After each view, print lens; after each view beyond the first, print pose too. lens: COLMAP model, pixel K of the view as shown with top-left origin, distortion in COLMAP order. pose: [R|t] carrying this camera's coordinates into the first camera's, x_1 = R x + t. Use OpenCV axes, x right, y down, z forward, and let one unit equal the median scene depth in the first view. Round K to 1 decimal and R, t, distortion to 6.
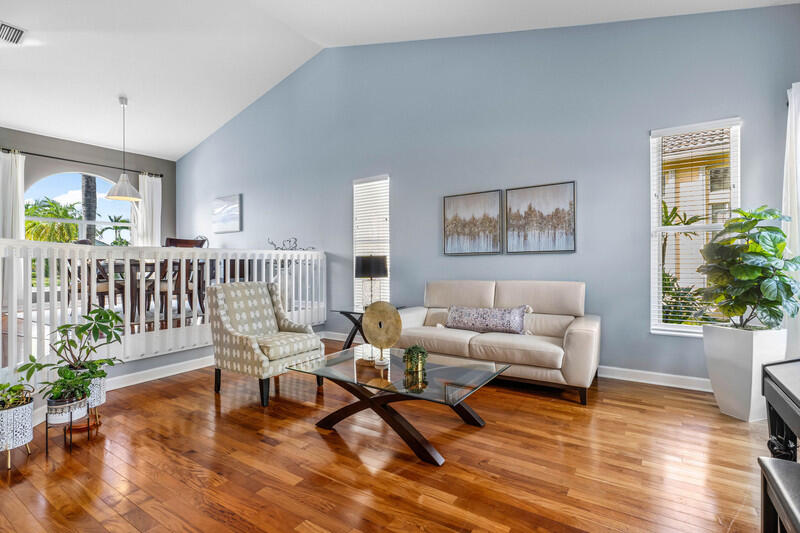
lens RADIAL K [[392.2, 0, 398.8], [0, 392.2, 264.6], [0, 0, 1]] dist [-0.001480, -0.000014]
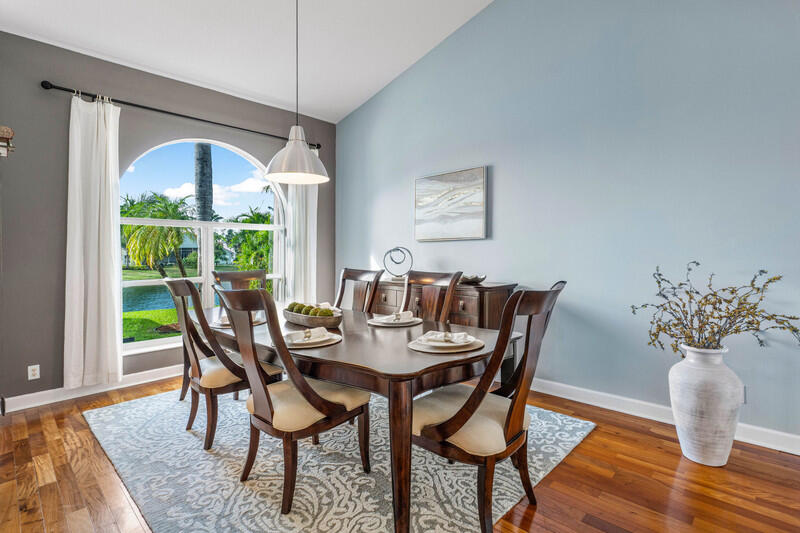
lens RADIAL K [[392.2, 0, 399.4], [0, 392.2, 259.2], [0, 0, 1]] dist [-0.001480, -0.000014]
pose [[0.984541, 0.002123, -0.175139, -0.426356], [-0.000139, 0.999936, 0.011344, -0.064355], [0.175152, -0.011144, 0.984478, 0.474234]]
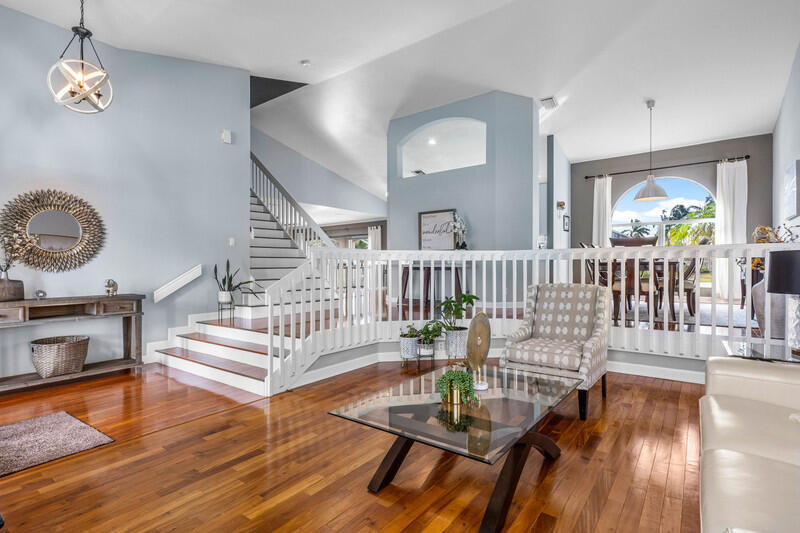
lens RADIAL K [[392.2, 0, 401.0], [0, 392.2, 265.4], [0, 0, 1]] dist [-0.001480, -0.000014]
pose [[-0.053973, 0.012349, -0.998466, 0.314124], [-0.001506, 0.999921, 0.012449, -0.005818], [0.998541, 0.002176, -0.053950, 0.350759]]
